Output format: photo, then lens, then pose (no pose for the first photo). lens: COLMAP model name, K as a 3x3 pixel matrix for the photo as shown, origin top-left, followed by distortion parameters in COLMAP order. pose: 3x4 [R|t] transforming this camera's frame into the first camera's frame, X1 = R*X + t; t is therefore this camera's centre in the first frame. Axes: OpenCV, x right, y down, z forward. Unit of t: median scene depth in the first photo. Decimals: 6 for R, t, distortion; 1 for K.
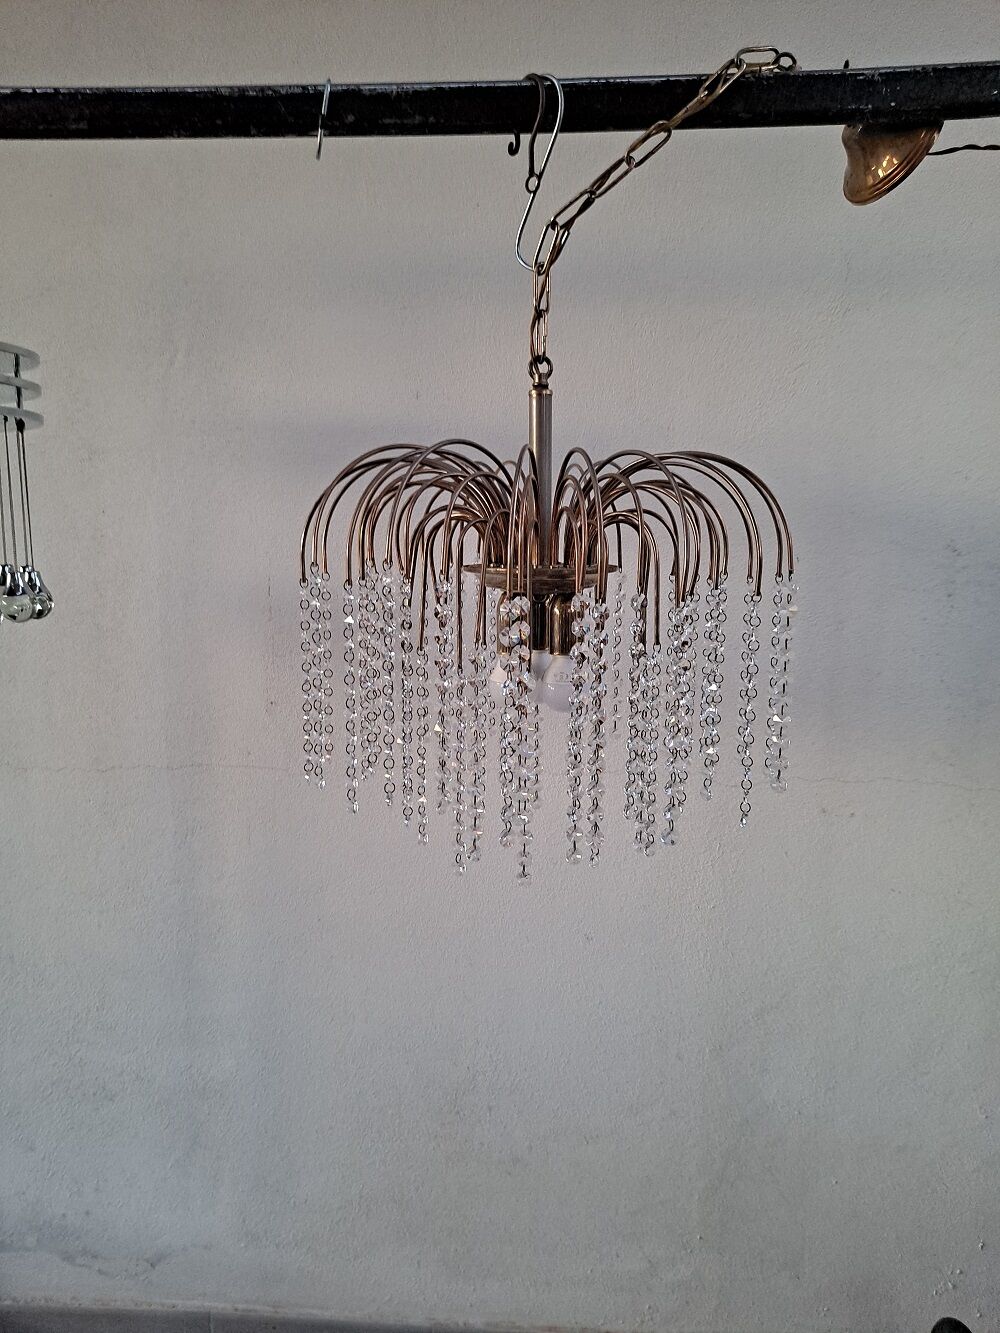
lens RADIAL K [[966.1, 0, 500.0], [0, 966.1, 666.5], [0, 0, 1]] dist [-0.002836, -0.004740]
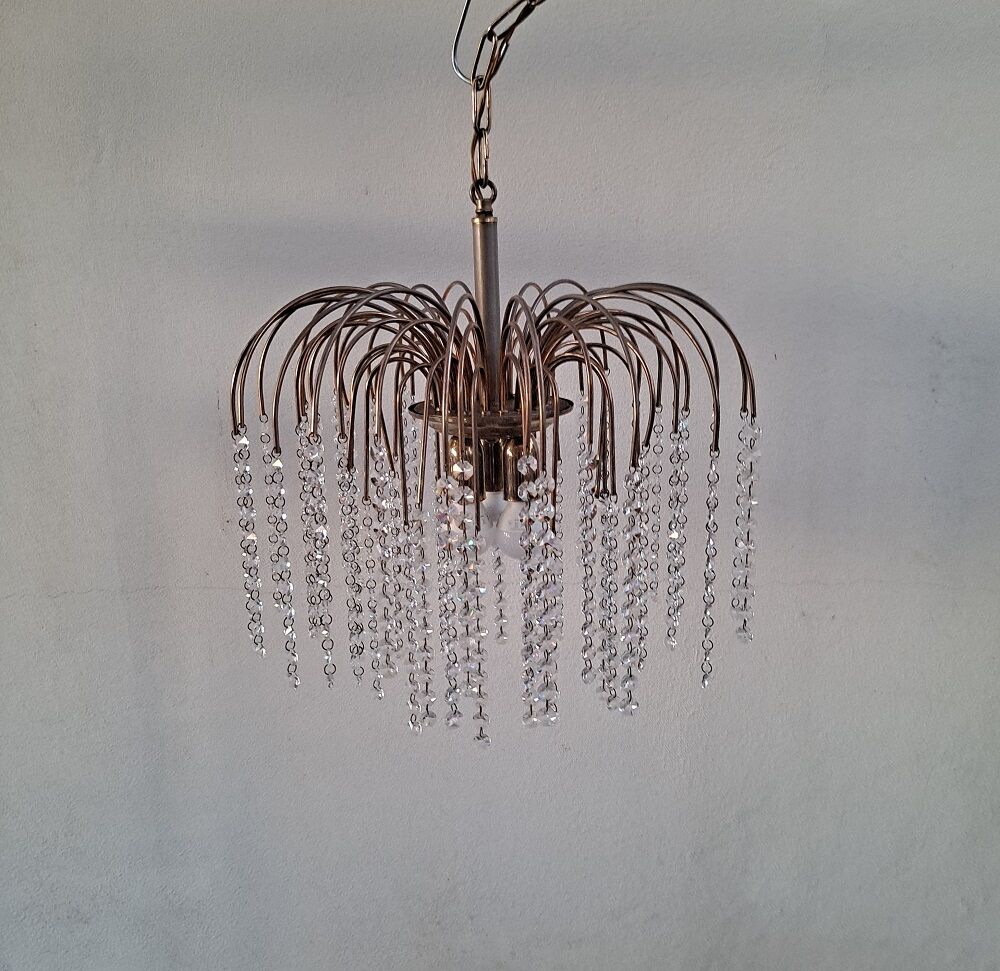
lens RADIAL K [[986.2, 0, 516.6], [0, 986.2, 488.8], [0, 0, 1]] dist [0.010872, -0.011683]
pose [[0.999373, -0.029132, 0.020139, 0.045853], [0.027332, 0.996048, 0.084510, -0.105724], [-0.022522, -0.083906, 0.996219, 0.040369]]
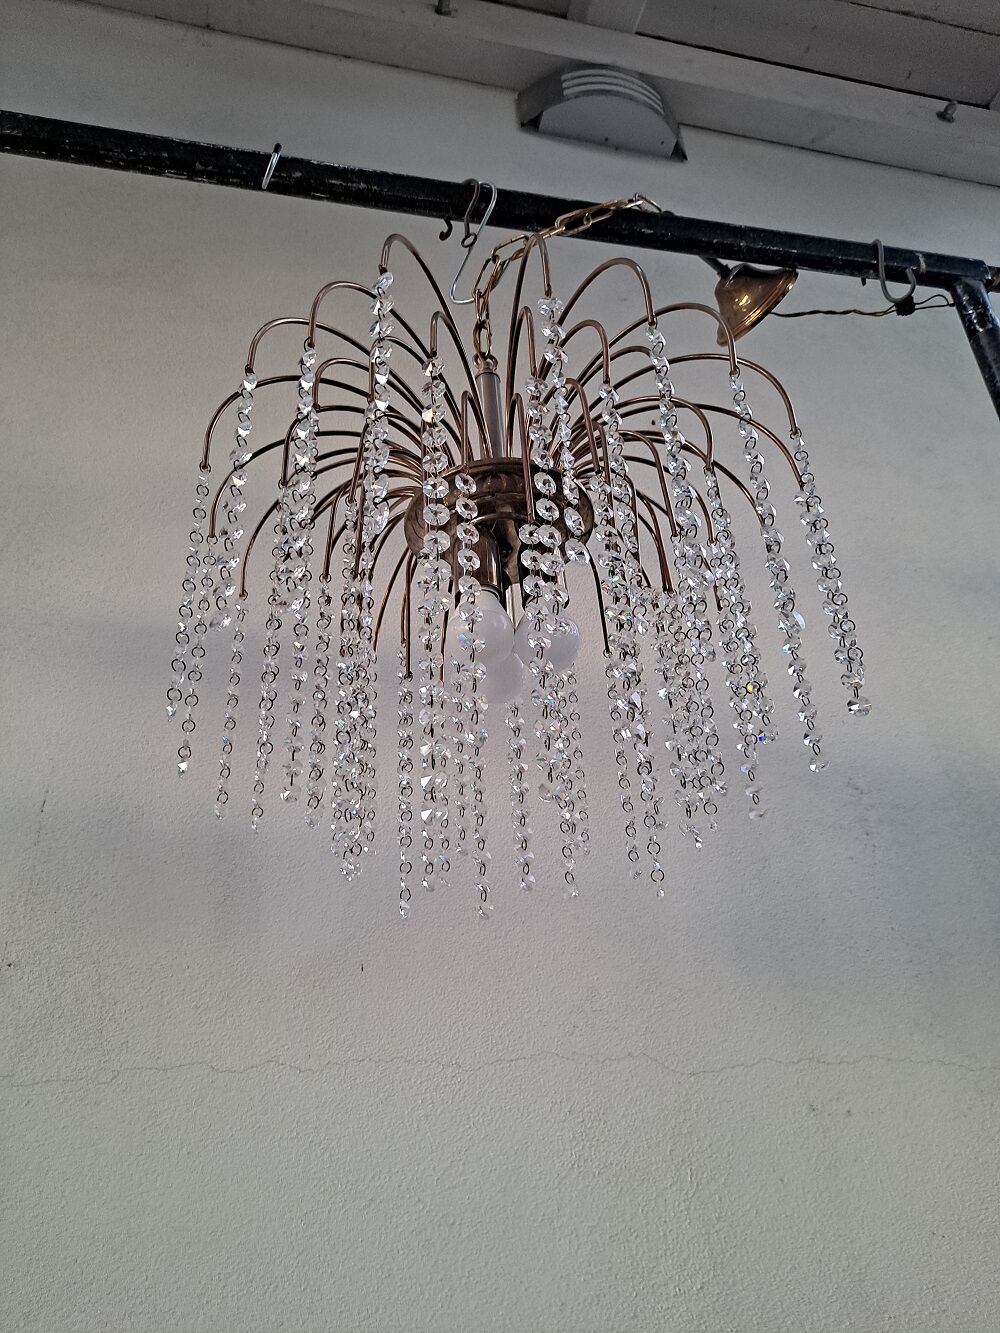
lens RADIAL K [[966.1, 0, 500.0], [0, 966.1, 666.5], [0, 0, 1]] dist [-0.002836, -0.004740]
pose [[0.962276, 0.085347, 0.258343, -0.158346], [0.102480, 0.765898, -0.634743, 0.502898], [-0.252038, 0.637273, 0.728258, 0.491945]]
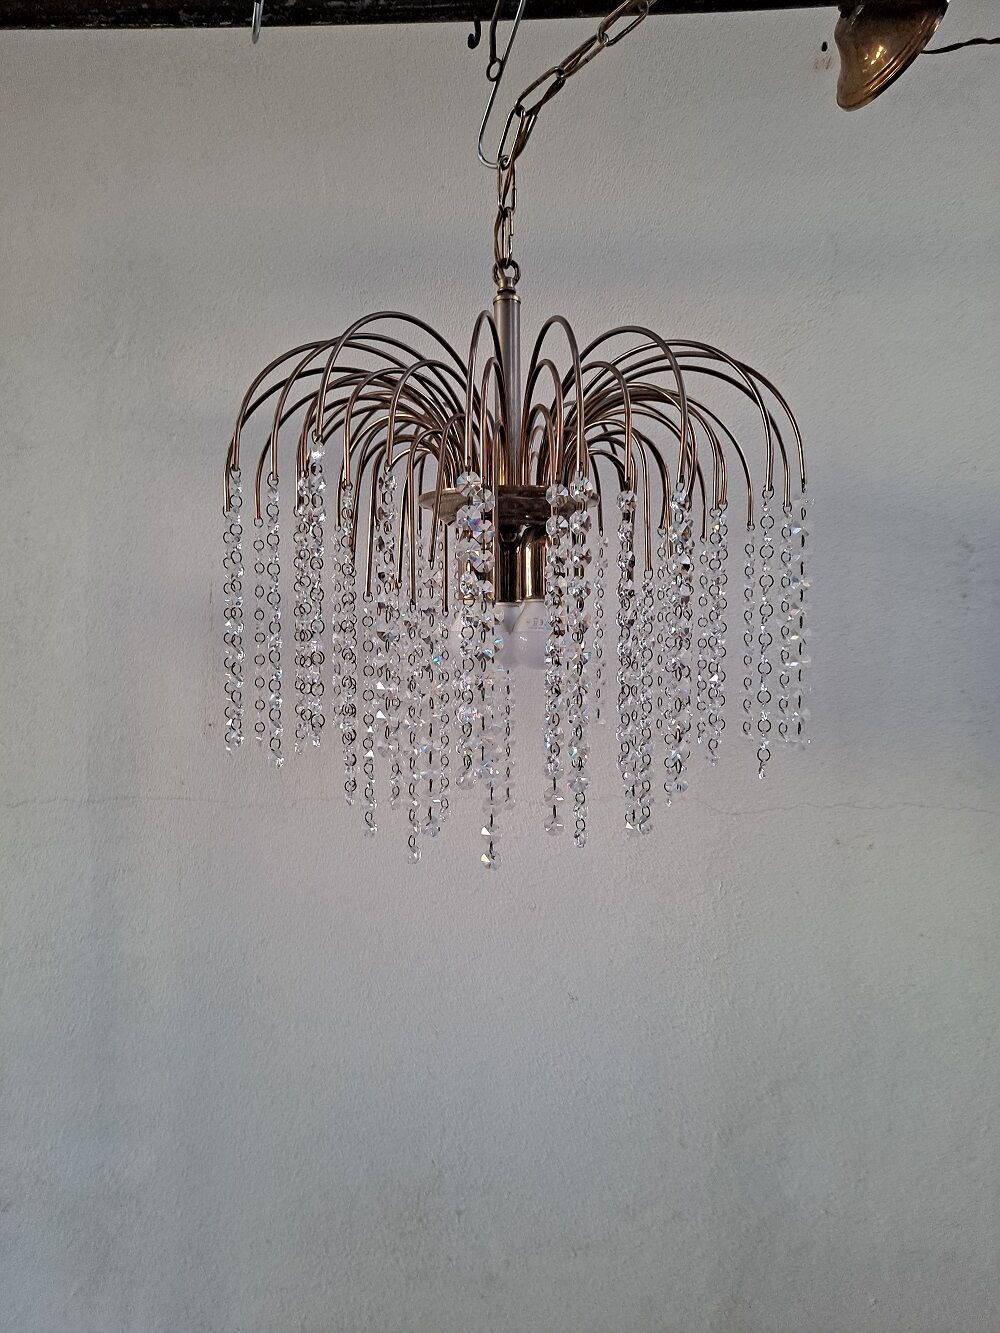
lens RADIAL K [[966.1, 0, 500.0], [0, 966.1, 666.5], [0, 0, 1]] dist [-0.002836, -0.004740]
pose [[0.999791, -0.004423, 0.019941, 0.017125], [0.006978, 0.991491, -0.129987, 0.157152], [-0.019197, 0.130099, 0.991315, 0.175198]]
